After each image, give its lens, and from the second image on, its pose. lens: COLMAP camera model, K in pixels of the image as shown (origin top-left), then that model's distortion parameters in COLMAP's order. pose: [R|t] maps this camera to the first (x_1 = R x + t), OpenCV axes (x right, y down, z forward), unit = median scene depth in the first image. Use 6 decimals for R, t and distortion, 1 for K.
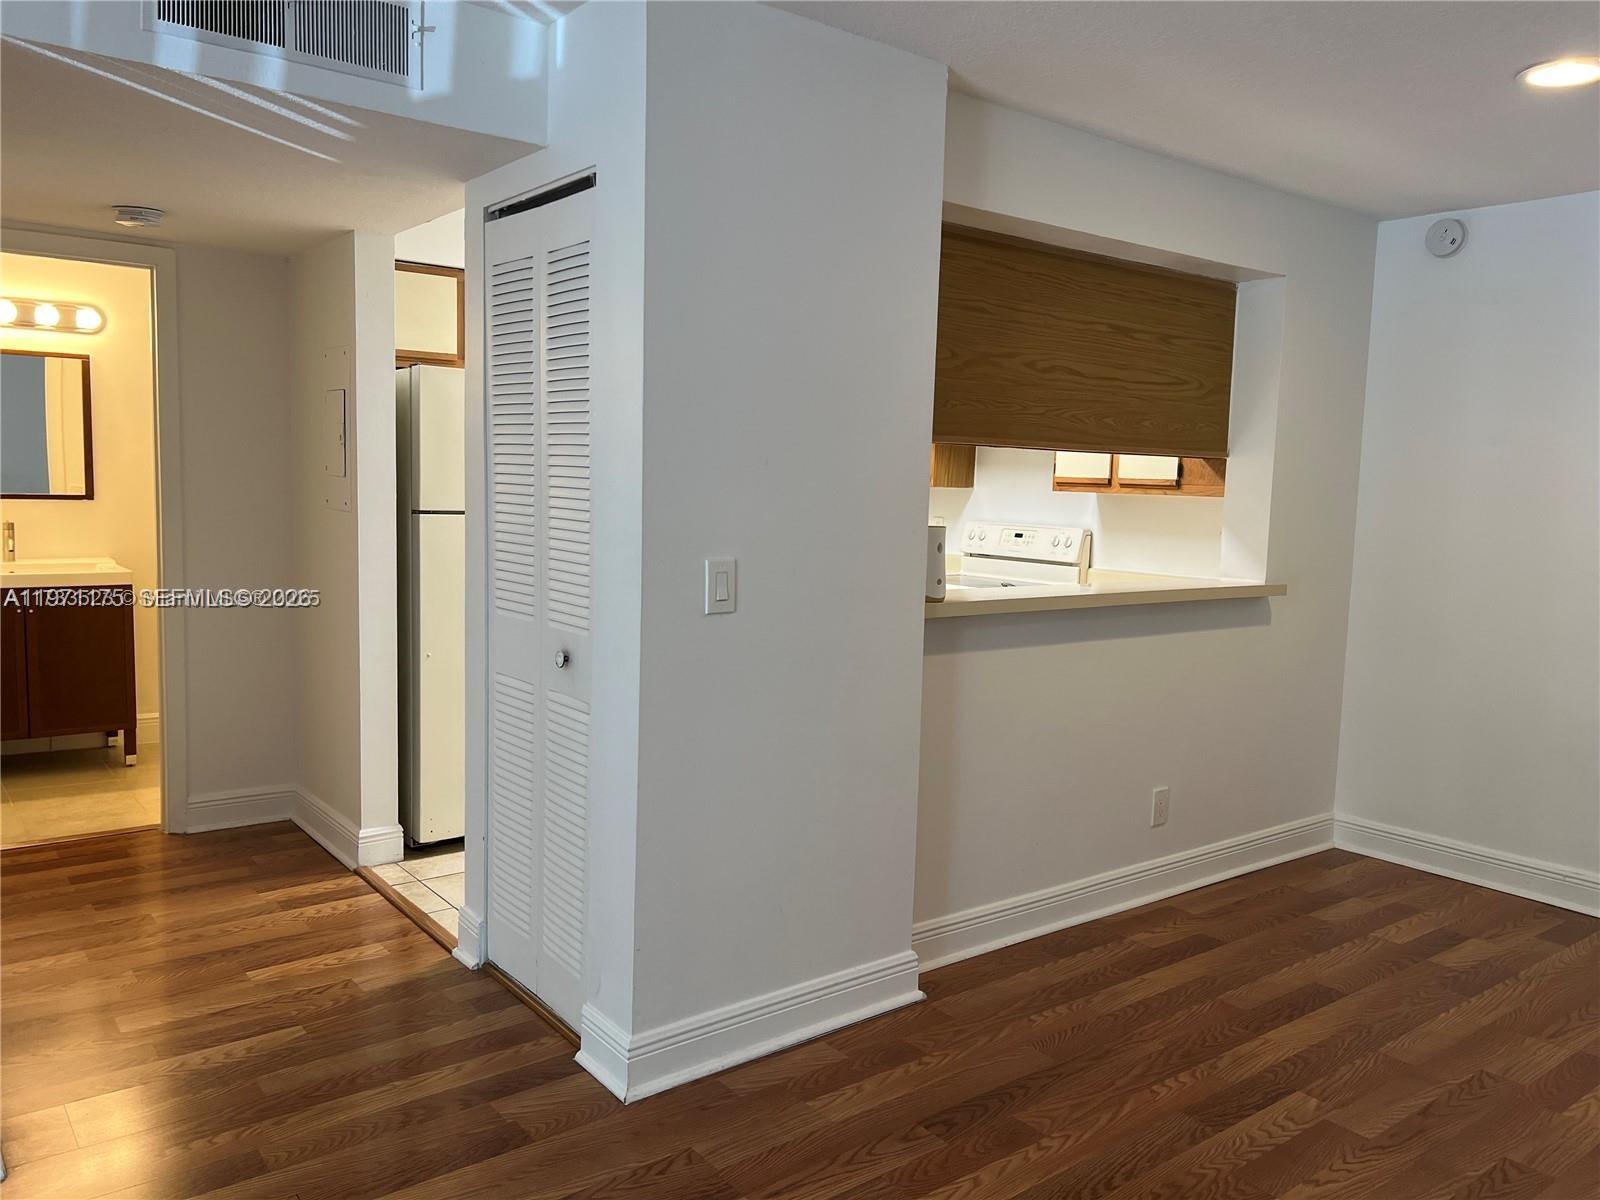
lens RADIAL K [[1193.7, 0, 793.3], [0, 1193.7, 603.8], [0, 0, 1]] dist [0.047187, -0.041305]
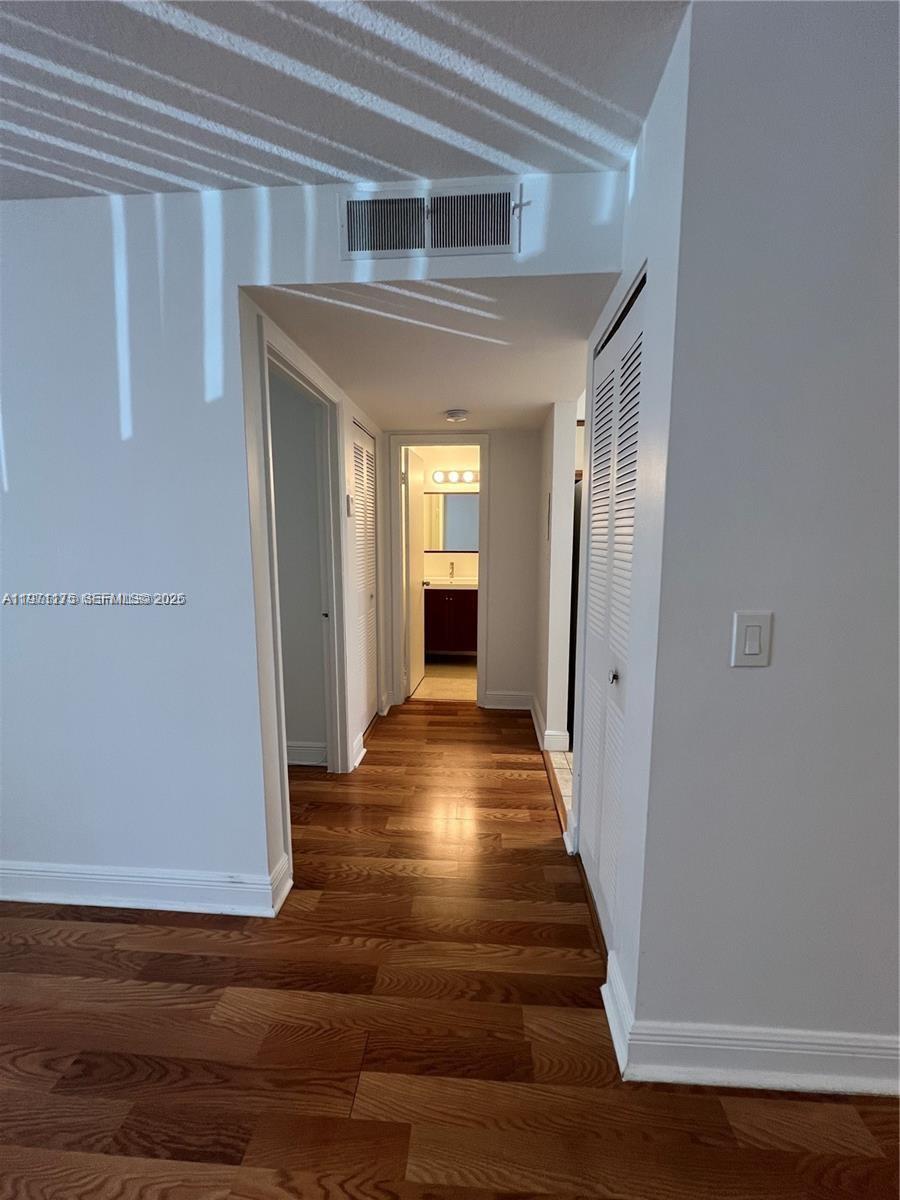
lens RADIAL K [[476.0, 0, 459.2], [0, 476.0, 596.6], [0, 0, 1]] dist [-0.002610, 0.000686]
pose [[0.751665, 0.058063, -0.656984, 0.011265], [-0.051769, 0.998238, 0.028992, -0.038084], [0.657510, 0.012220, 0.753347, 0.416636]]
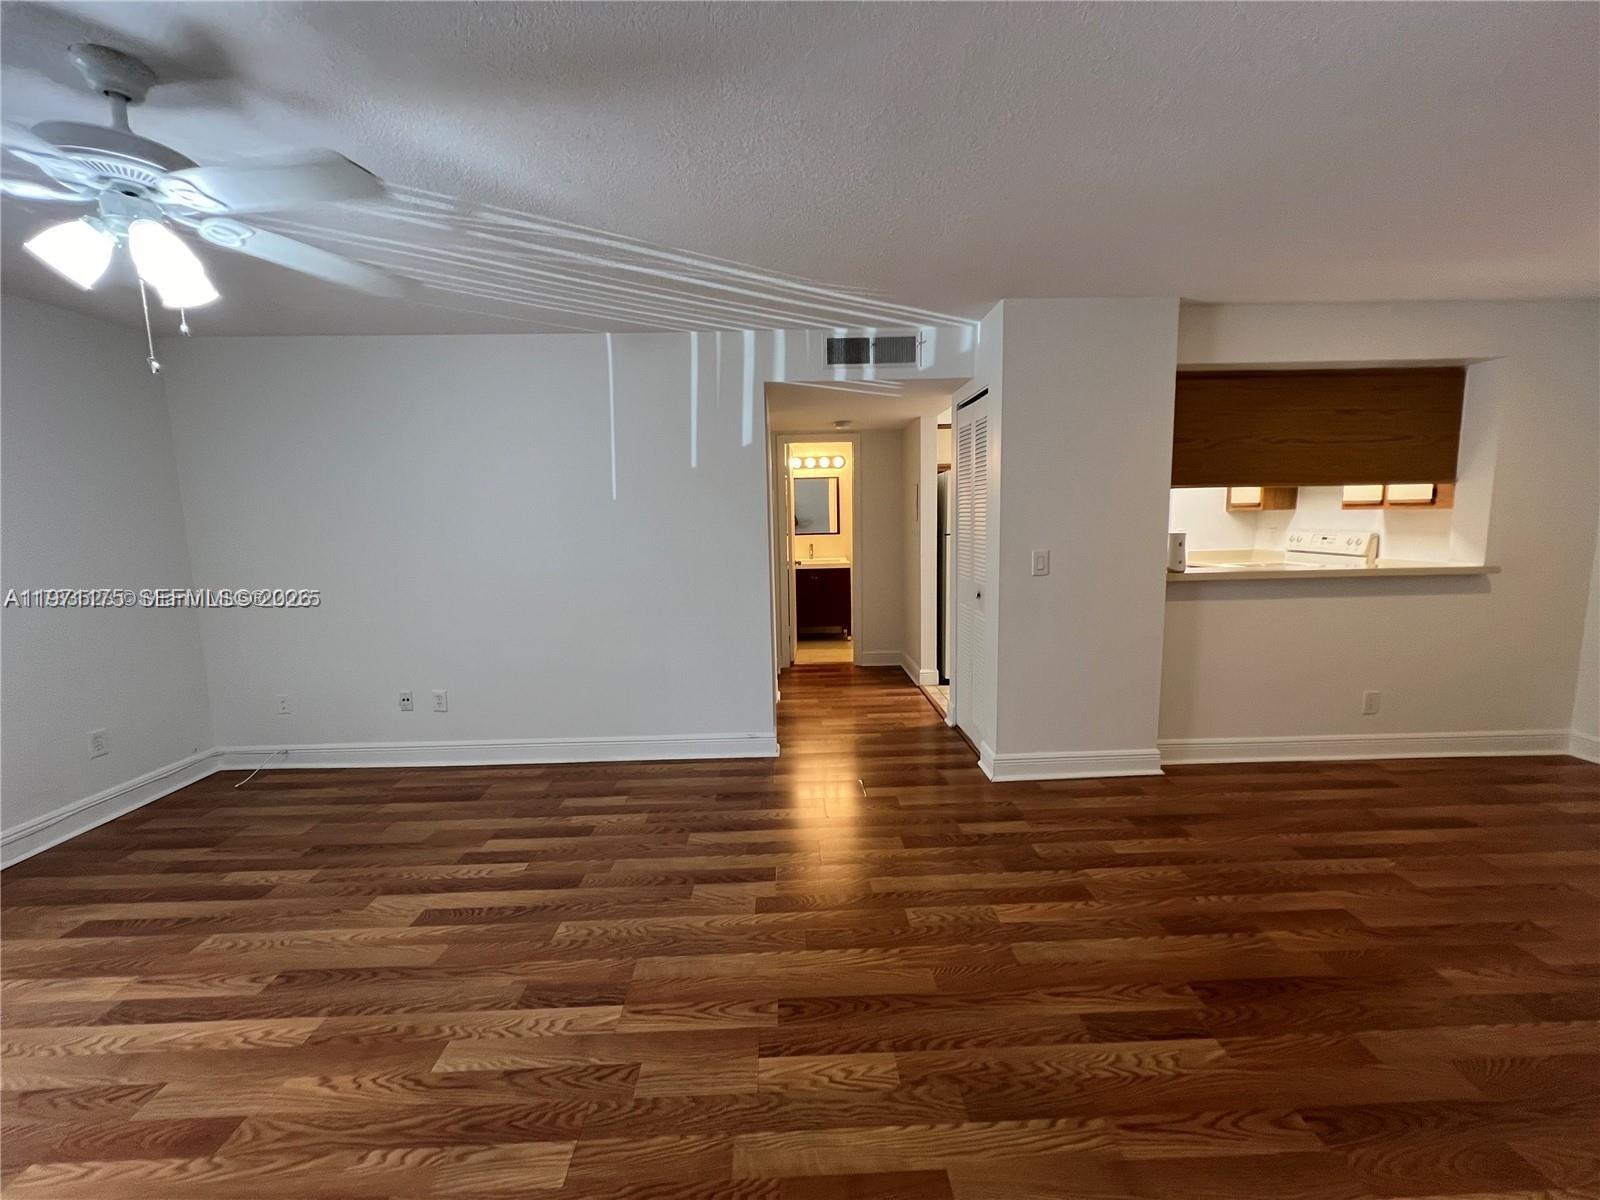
lens RADIAL K [[634.6, 0, 799.5], [0, 634.6, 598.5], [0, 0, 1]] dist [-0.002610, 0.000686]
pose [[0.803439, 0.029854, -0.594638, 0.219467], [-0.017162, 0.999488, 0.026991, 0.021238], [0.595139, -0.011480, 0.803541, -0.170853]]
